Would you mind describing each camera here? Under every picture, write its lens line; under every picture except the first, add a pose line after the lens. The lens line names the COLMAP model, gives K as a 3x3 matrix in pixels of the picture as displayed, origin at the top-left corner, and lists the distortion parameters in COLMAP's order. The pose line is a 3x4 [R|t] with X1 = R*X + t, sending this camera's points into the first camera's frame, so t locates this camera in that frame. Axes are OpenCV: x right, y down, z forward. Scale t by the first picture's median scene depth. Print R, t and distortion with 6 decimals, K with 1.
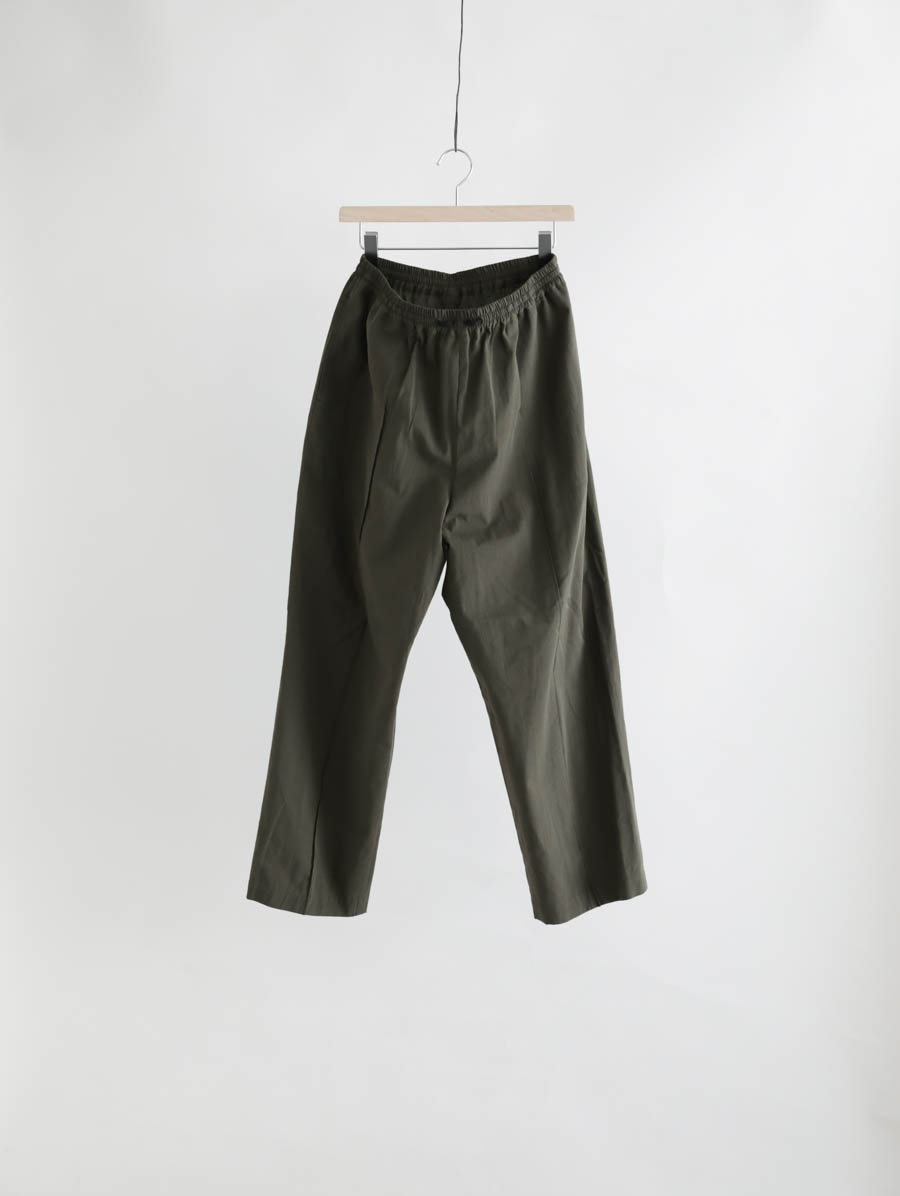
lens RADIAL K [[1788.8, 0, 450.0], [0, 1788.8, 598.0], [0, 0, 1]] dist [0.015284, -0.008270]
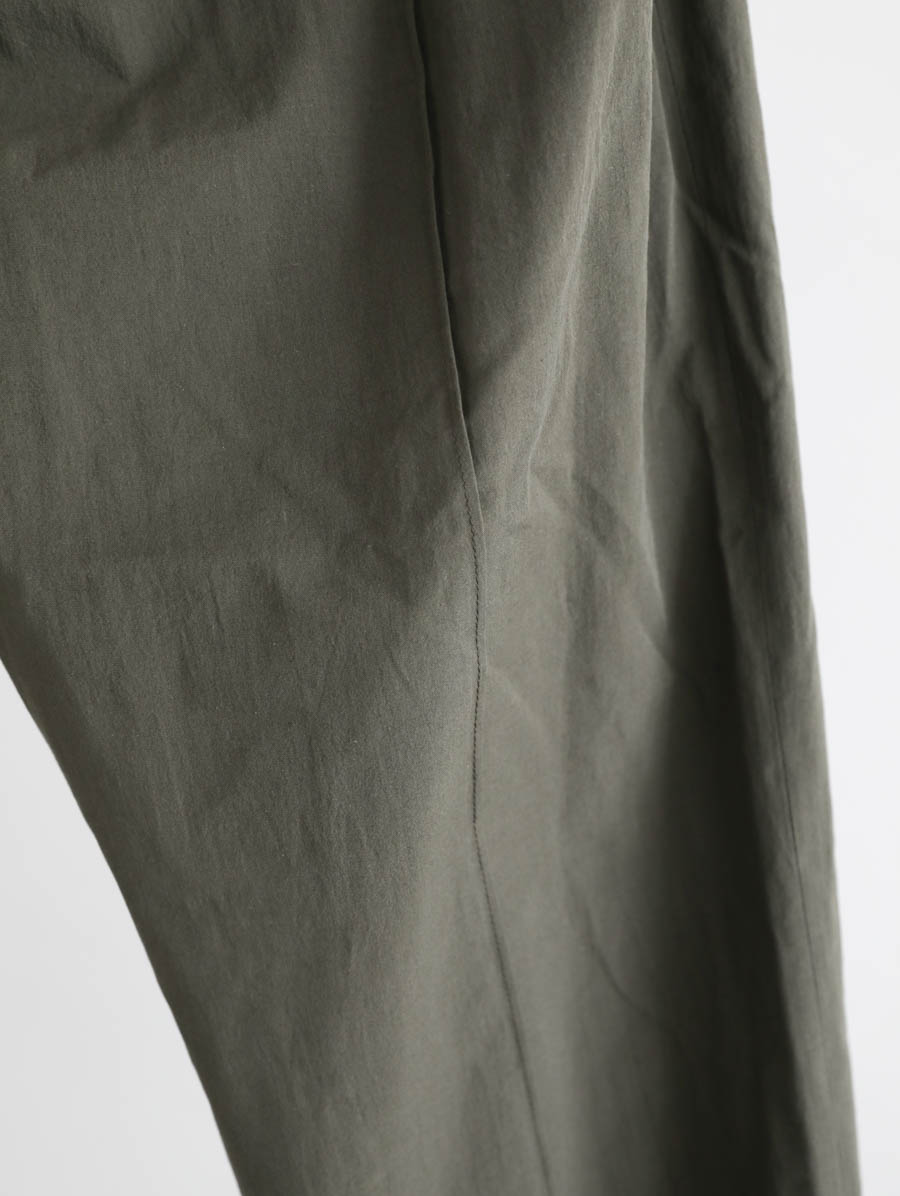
lens RADIAL K [[1663.6, 0, 450.0], [0, 1663.6, 598.0], [0, 0, 1]] dist [0.009449, -0.014658]
pose [[0.966293, 0.052773, -0.251978, 0.104295], [-0.032529, 0.995948, 0.083846, -0.001074], [0.255381, -0.072823, 0.964094, 0.835772]]
